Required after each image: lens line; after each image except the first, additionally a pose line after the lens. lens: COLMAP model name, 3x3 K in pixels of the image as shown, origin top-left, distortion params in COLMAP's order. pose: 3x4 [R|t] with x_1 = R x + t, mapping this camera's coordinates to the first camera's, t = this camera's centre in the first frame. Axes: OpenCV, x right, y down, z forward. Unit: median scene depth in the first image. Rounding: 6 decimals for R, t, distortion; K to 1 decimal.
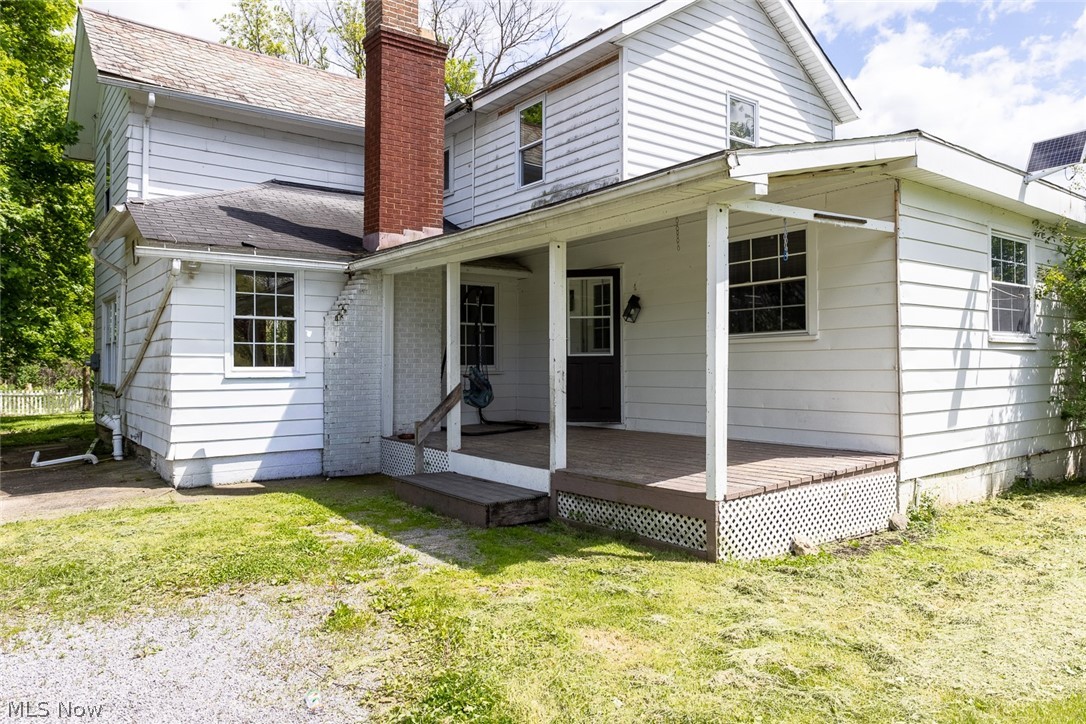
lens RADIAL K [[718.2, 0, 509.4], [0, 718.2, 339.7], [0, 0, 1]] dist [-0.002150, 0.002853]
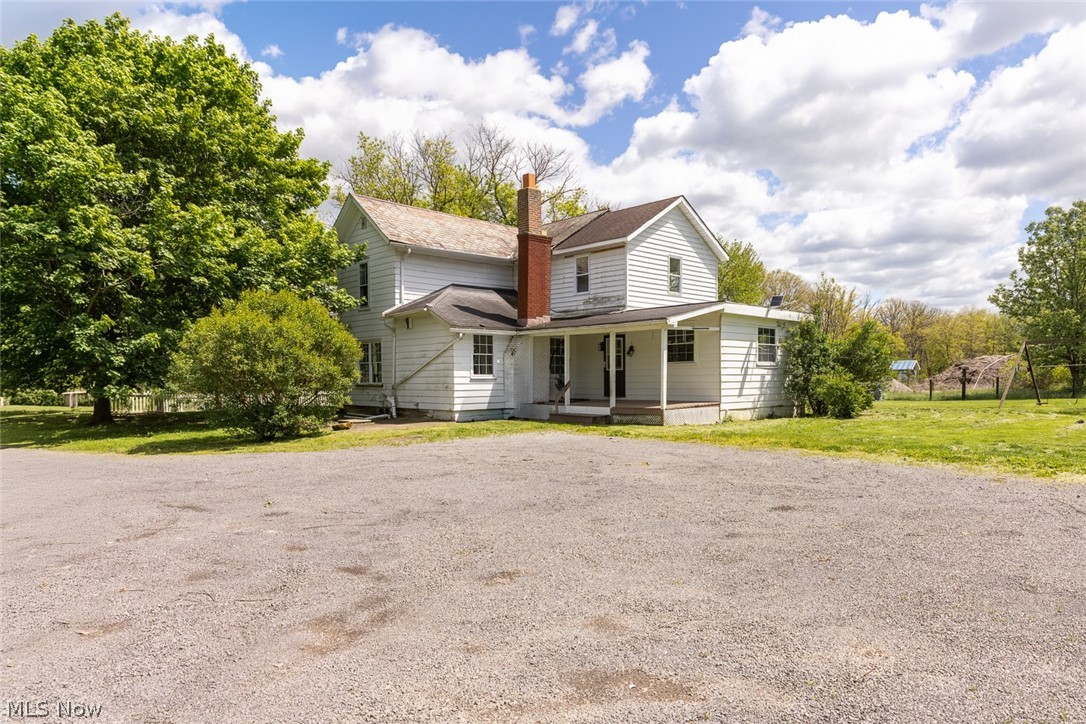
lens RADIAL K [[718.2, 0, 544.5], [0, 718.2, 367.3], [0, 0, 1]] dist [-0.002150, 0.002853]
pose [[0.992971, 0.001643, 0.118348, -0.471444], [-0.003782, 0.999834, 0.017847, -0.034719], [-0.118299, -0.018169, 0.992812, -1.614537]]
